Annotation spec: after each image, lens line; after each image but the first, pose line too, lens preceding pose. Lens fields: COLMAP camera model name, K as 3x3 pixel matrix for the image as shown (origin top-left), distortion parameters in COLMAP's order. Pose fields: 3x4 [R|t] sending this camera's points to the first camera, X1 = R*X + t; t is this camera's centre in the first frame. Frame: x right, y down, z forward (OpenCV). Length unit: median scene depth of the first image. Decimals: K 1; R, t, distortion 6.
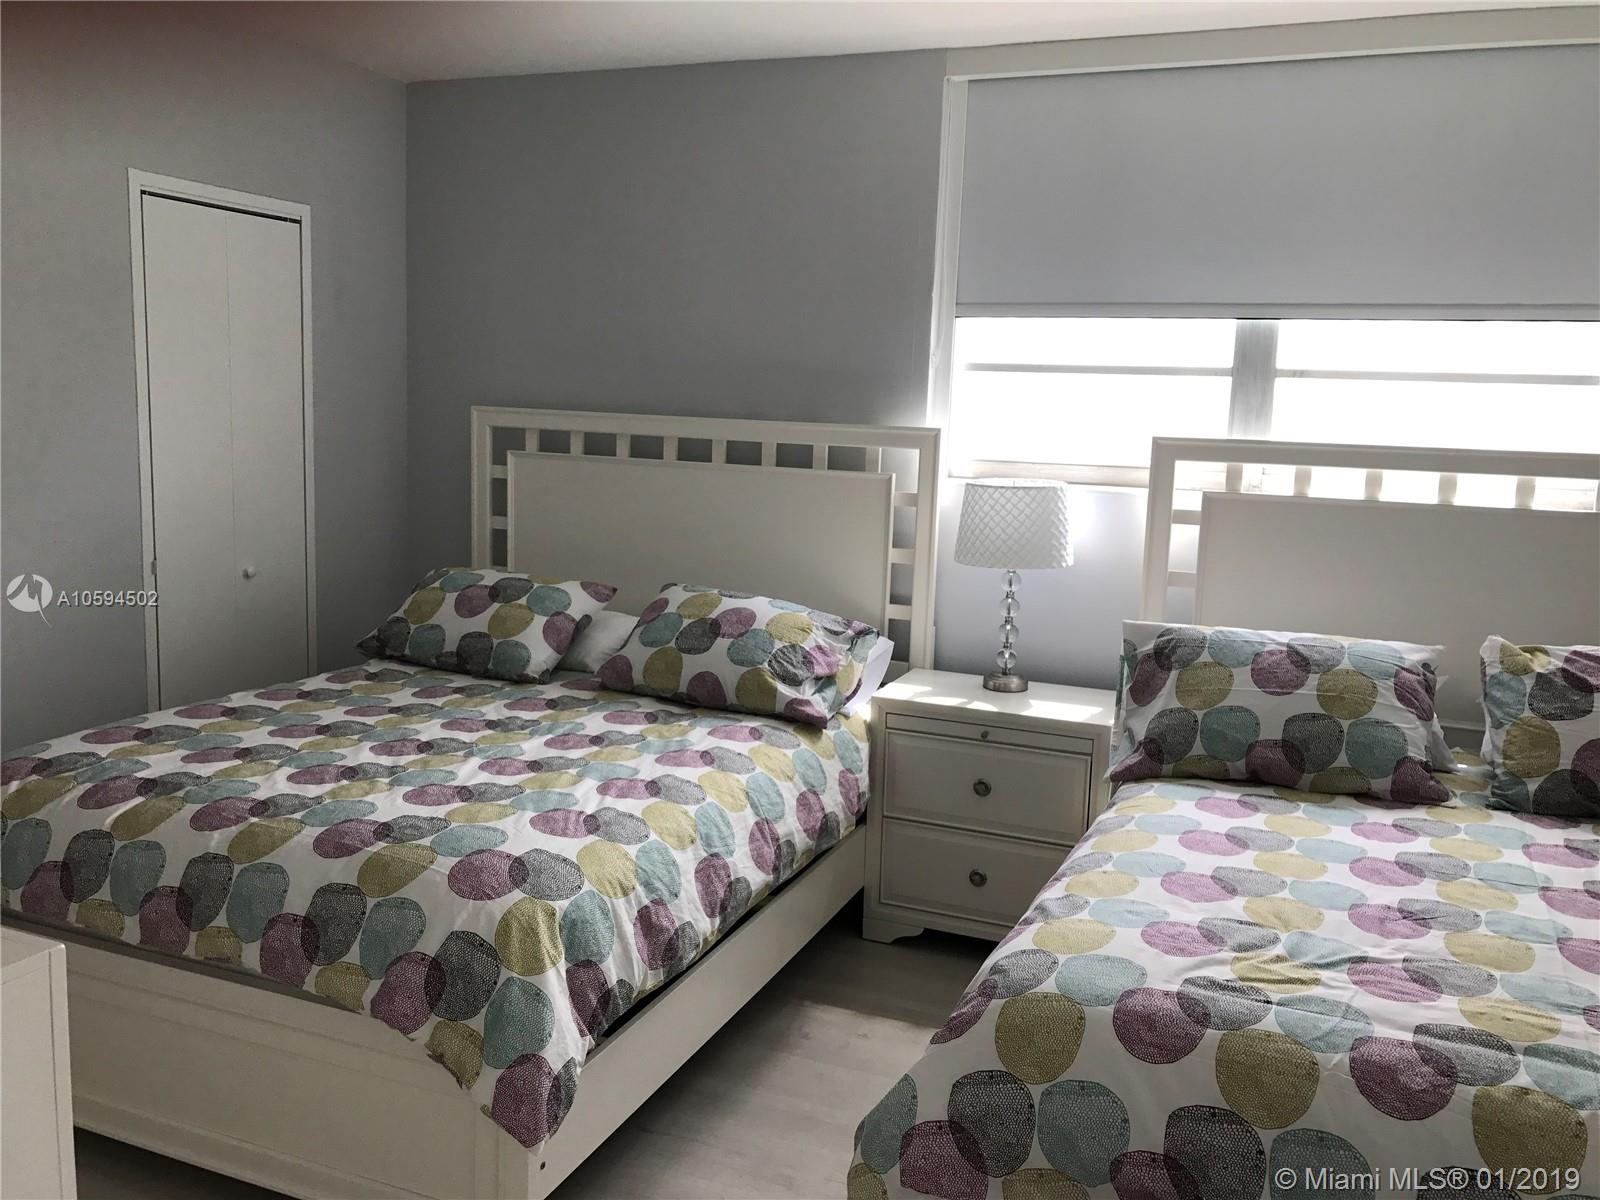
lens RADIAL K [[1310.3, 0, 800.0], [0, 1310.3, 600.0], [0, 0, 1]] dist [0.001433, -0.000017]
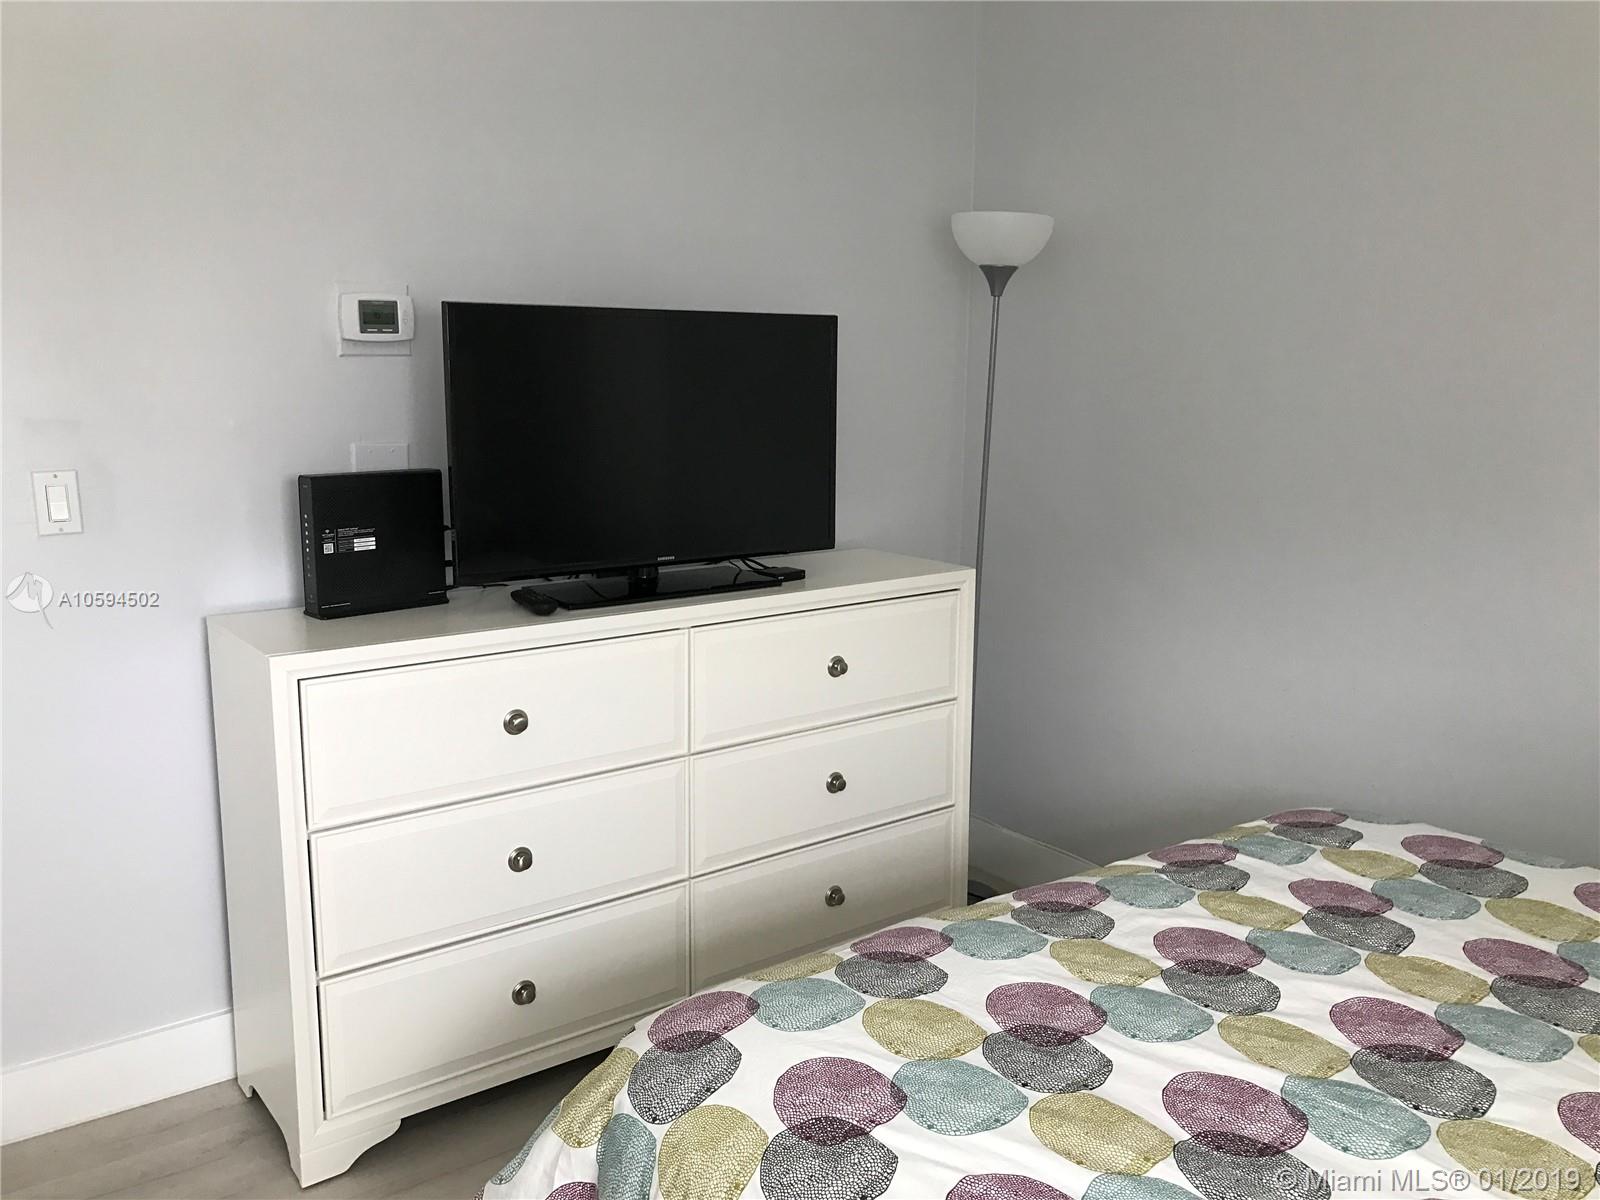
lens RADIAL K [[1310.3, 0, 800.0], [0, 1310.3, 600.0], [0, 0, 1]] dist [0.001433, -0.000017]
pose [[-0.506878, 0.112453, -0.854651, 0.245603], [-0.154329, 0.963597, 0.218318, -0.132399], [0.848090, 0.242558, -0.471071, 1.089219]]
